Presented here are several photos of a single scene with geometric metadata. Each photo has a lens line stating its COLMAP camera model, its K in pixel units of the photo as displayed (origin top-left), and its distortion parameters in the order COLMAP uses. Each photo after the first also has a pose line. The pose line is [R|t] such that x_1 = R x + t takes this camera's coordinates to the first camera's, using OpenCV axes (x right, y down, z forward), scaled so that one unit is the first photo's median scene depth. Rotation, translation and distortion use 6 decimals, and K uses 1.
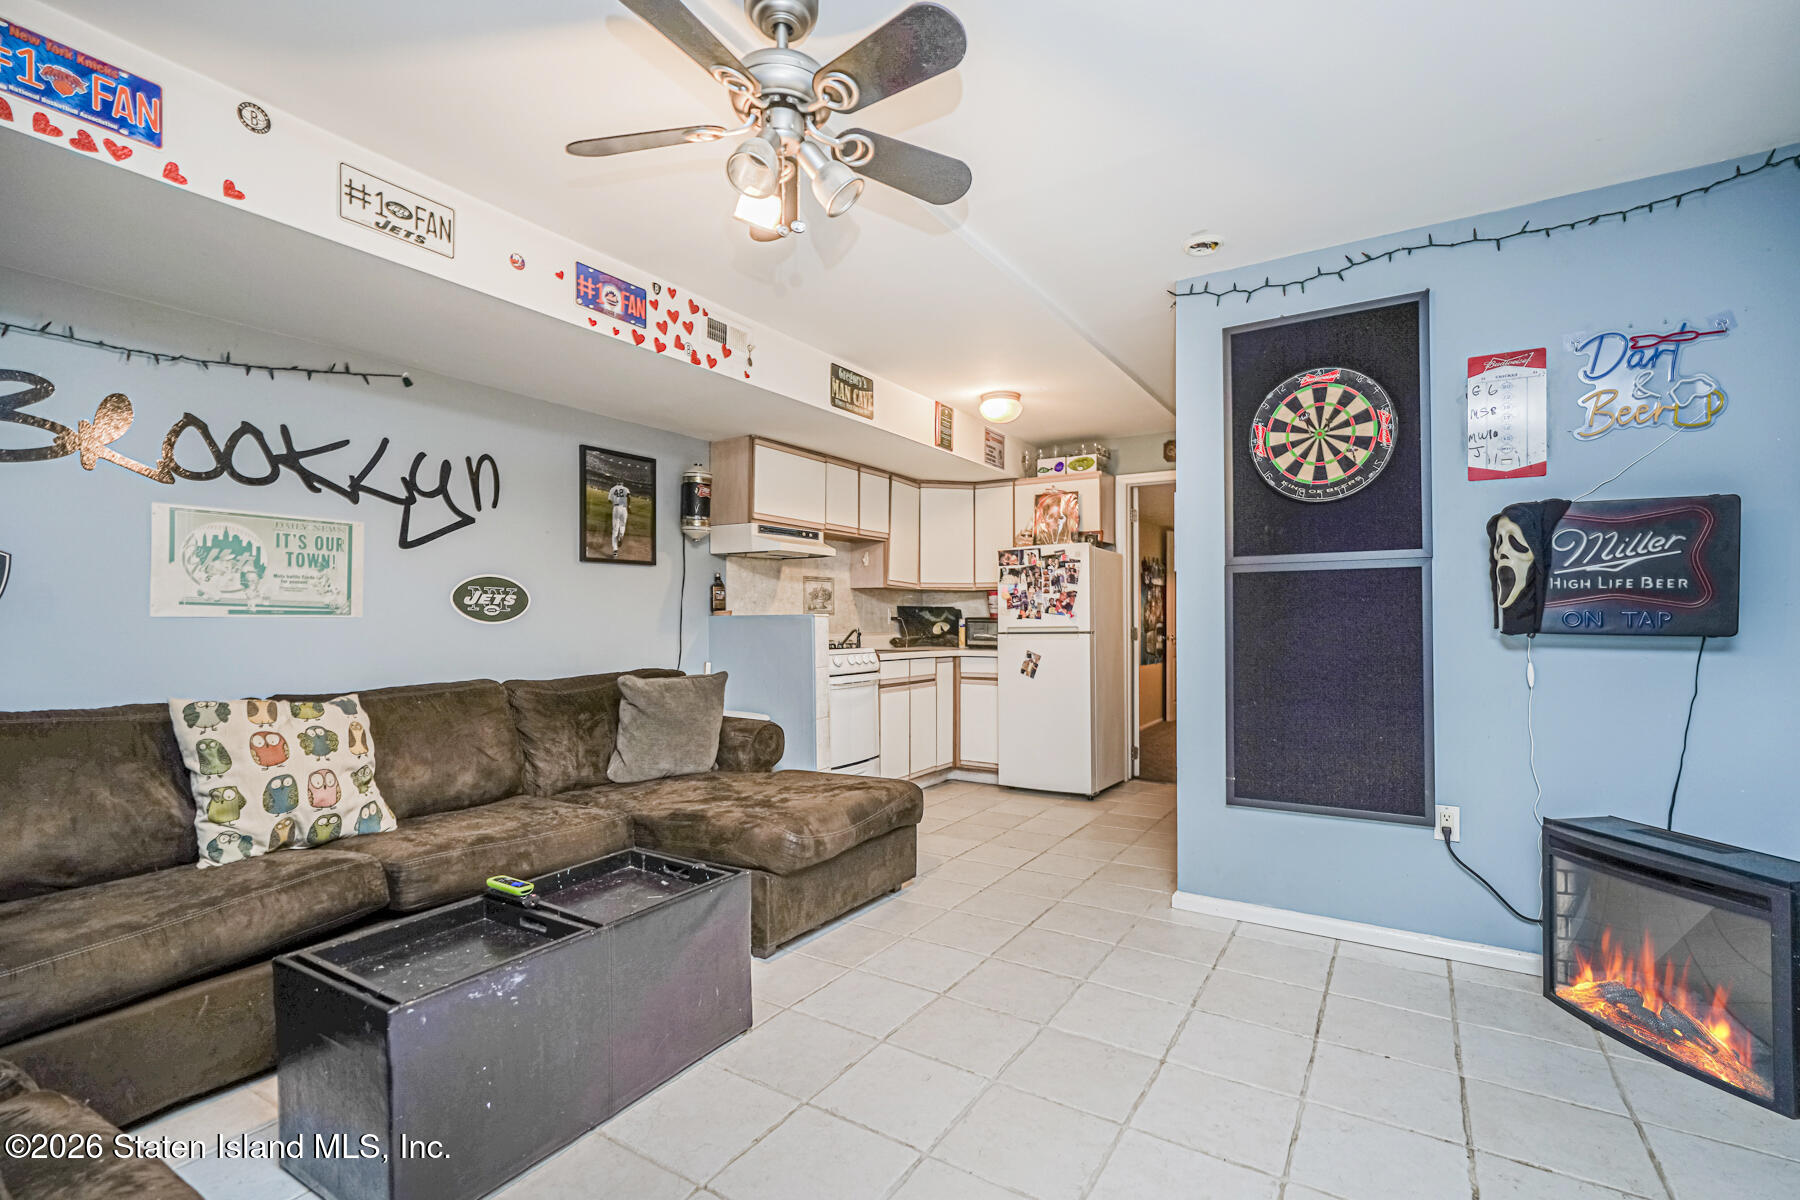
lens RADIAL K [[818.5, 0, 900.6], [0, 818.5, 612.4], [0, 0, 1]] dist [-0.016685, 0.009797]
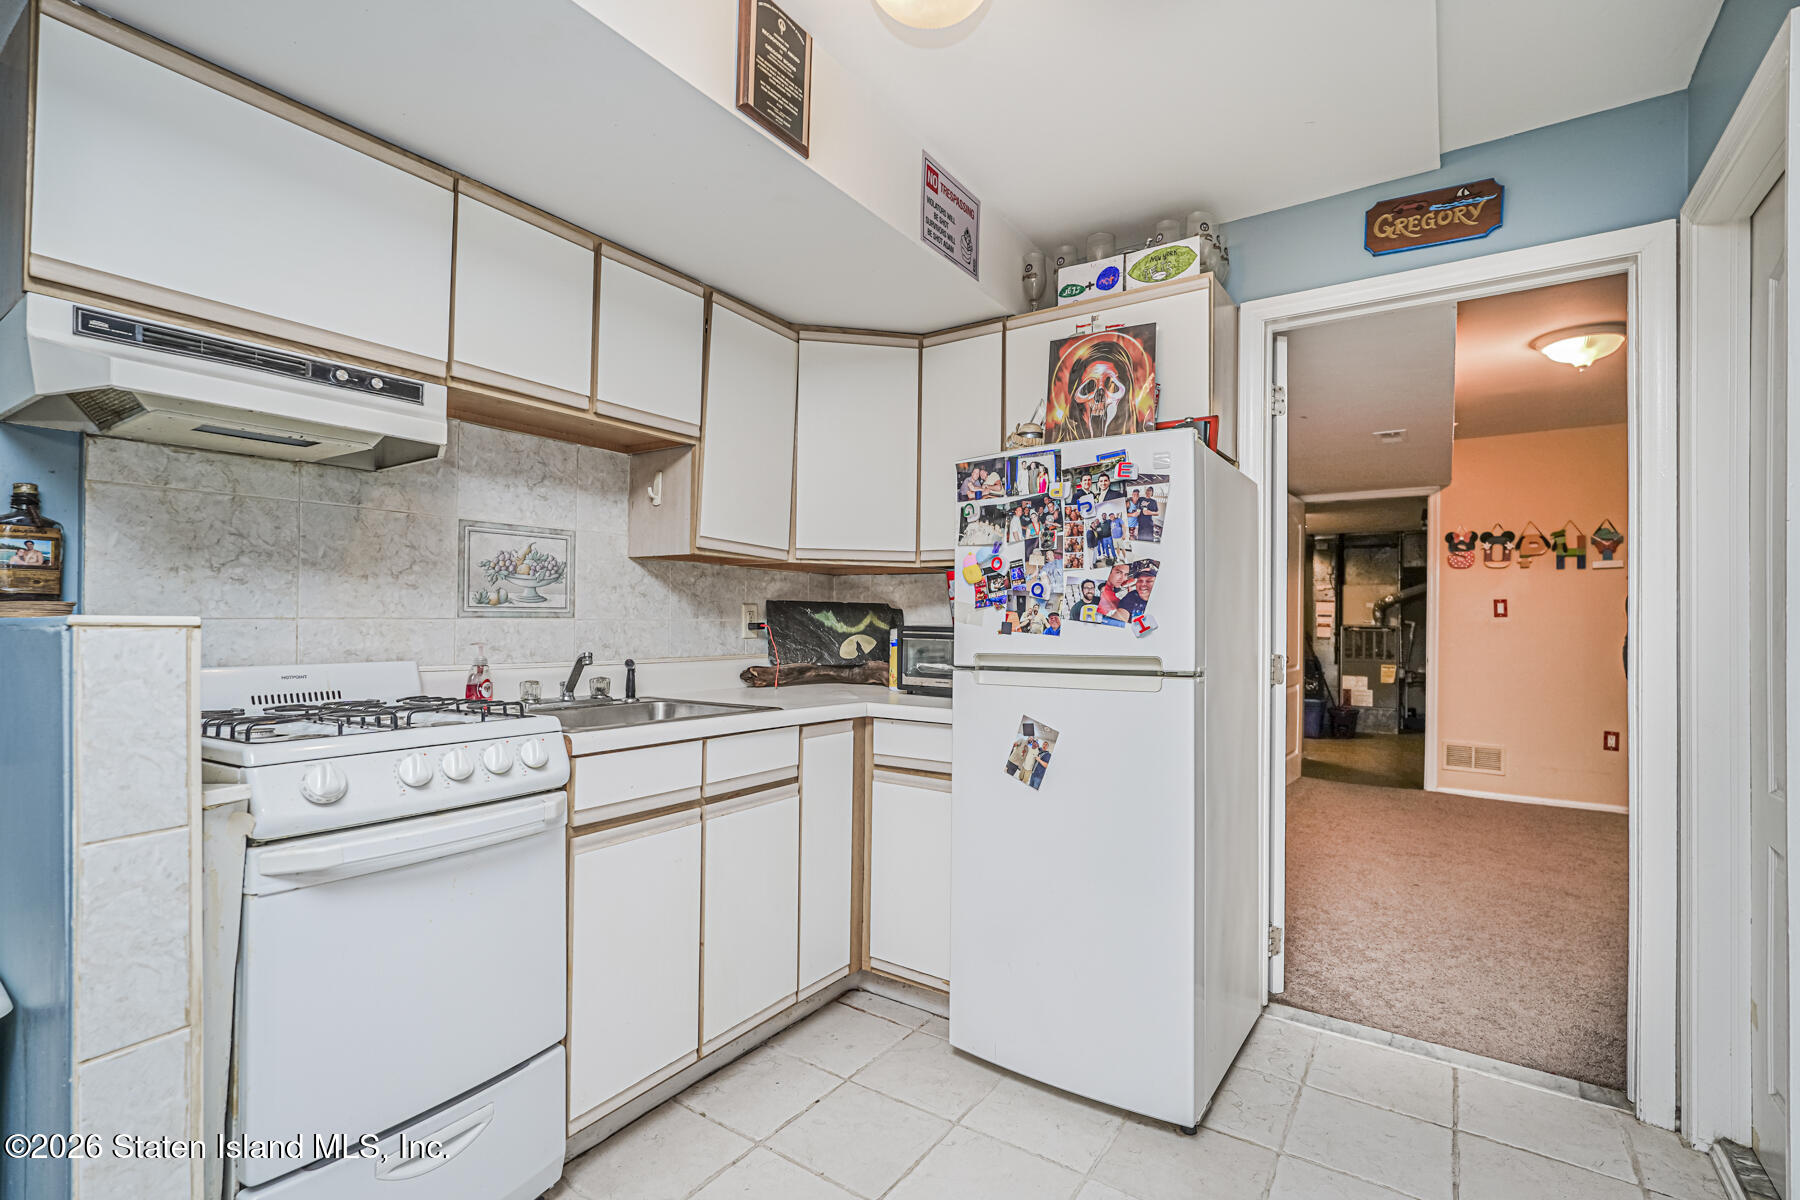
lens RADIAL K [[818.5, 0, 899.9], [0, 818.5, 606.0], [0, 0, 1]] dist [-0.016685, 0.009797]
pose [[0.999151, 0.011336, -0.039611, 0.150826], [-0.011656, 0.999901, -0.007844, -0.002004], [0.039519, 0.008299, 0.999184, 0.827773]]
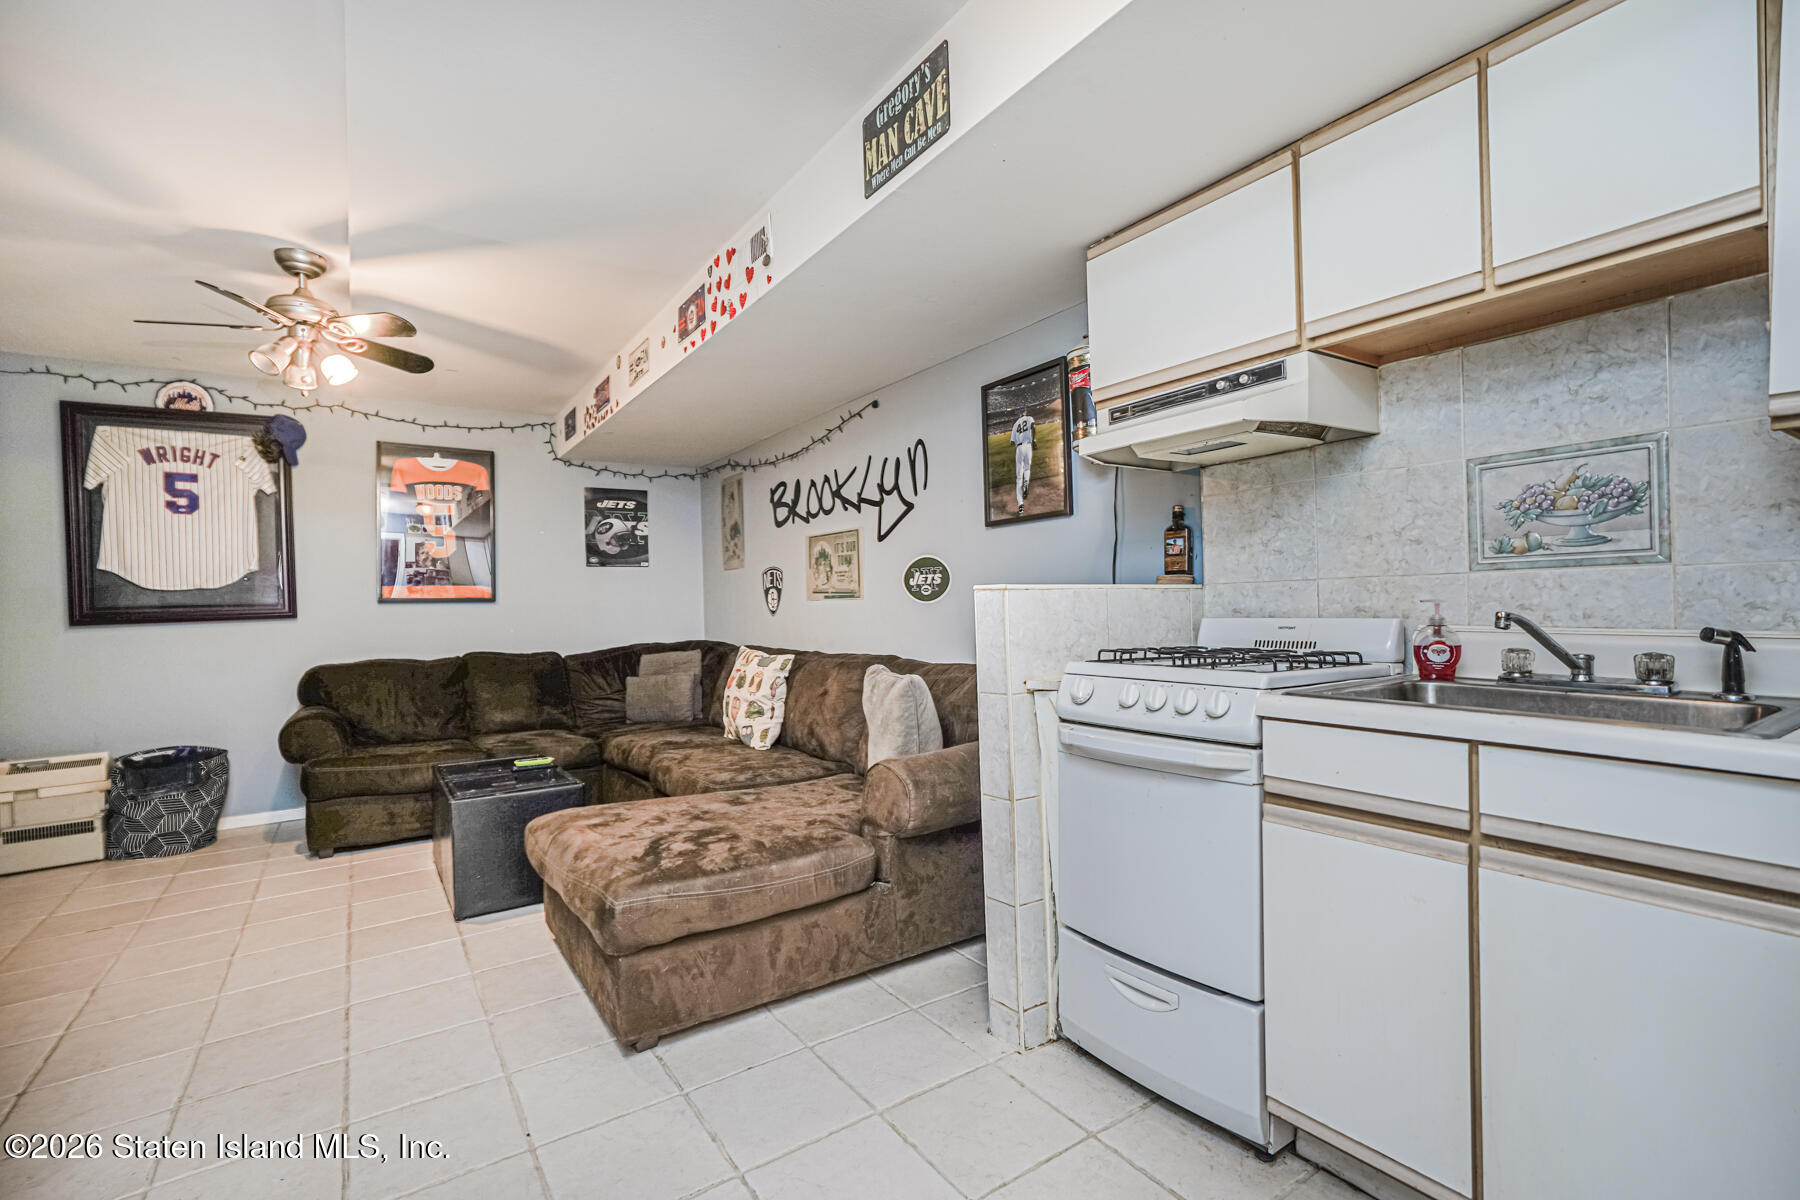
lens RADIAL K [[818.5, 0, 895.2], [0, 818.5, 609.8], [0, 0, 1]] dist [-0.016685, 0.009797]
pose [[-0.412250, 0.019543, -0.910861, 0.403870], [0.033111, 0.999431, 0.006458, 0.012826], [0.910469, -0.027497, -0.412663, 1.241496]]
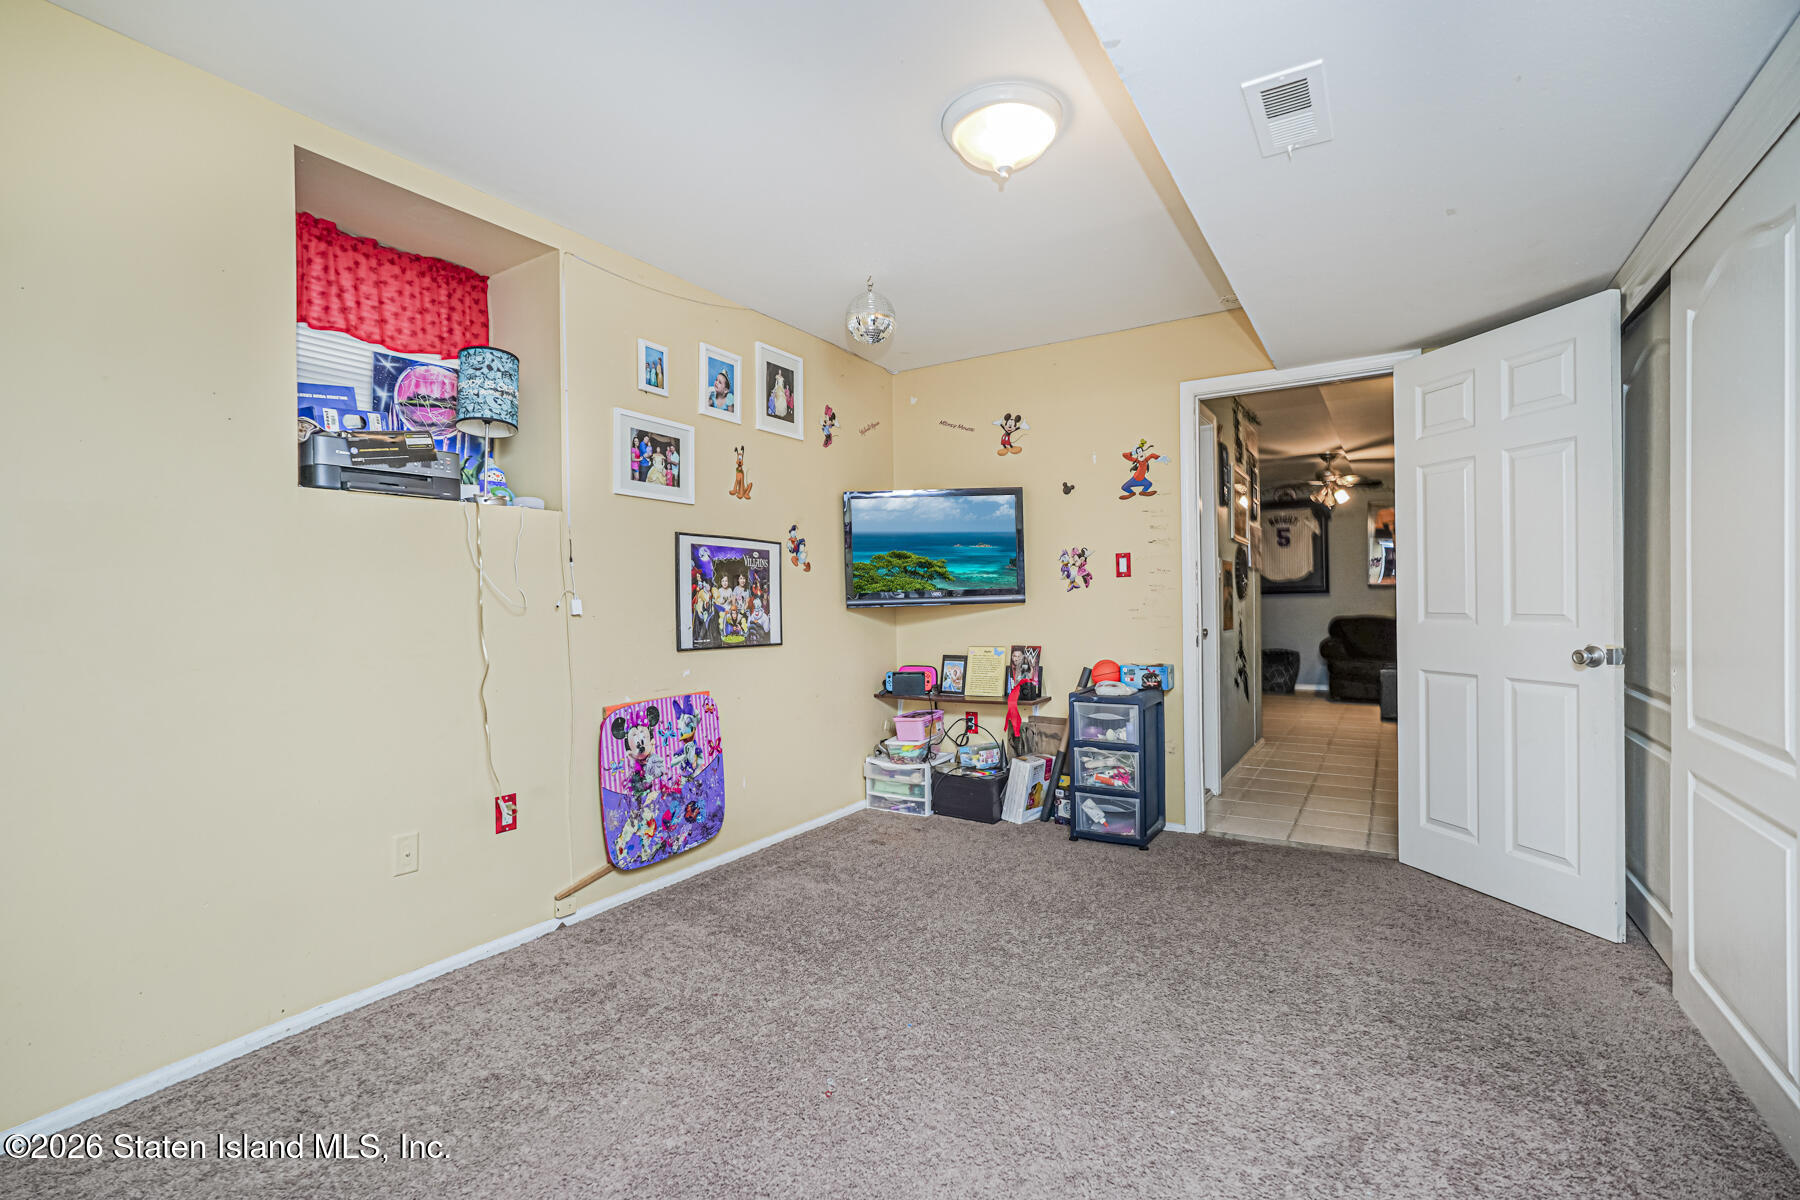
lens RADIAL K [[818.5, 0, 894.8], [0, 818.5, 597.3], [0, 0, 1]] dist [-0.016685, 0.009797]
pose [[-0.999895, 0.014220, -0.002802, 0.446881], [0.014237, 0.999880, -0.006117, 0.012711], [0.002715, -0.006156, -0.999977, 1.325946]]
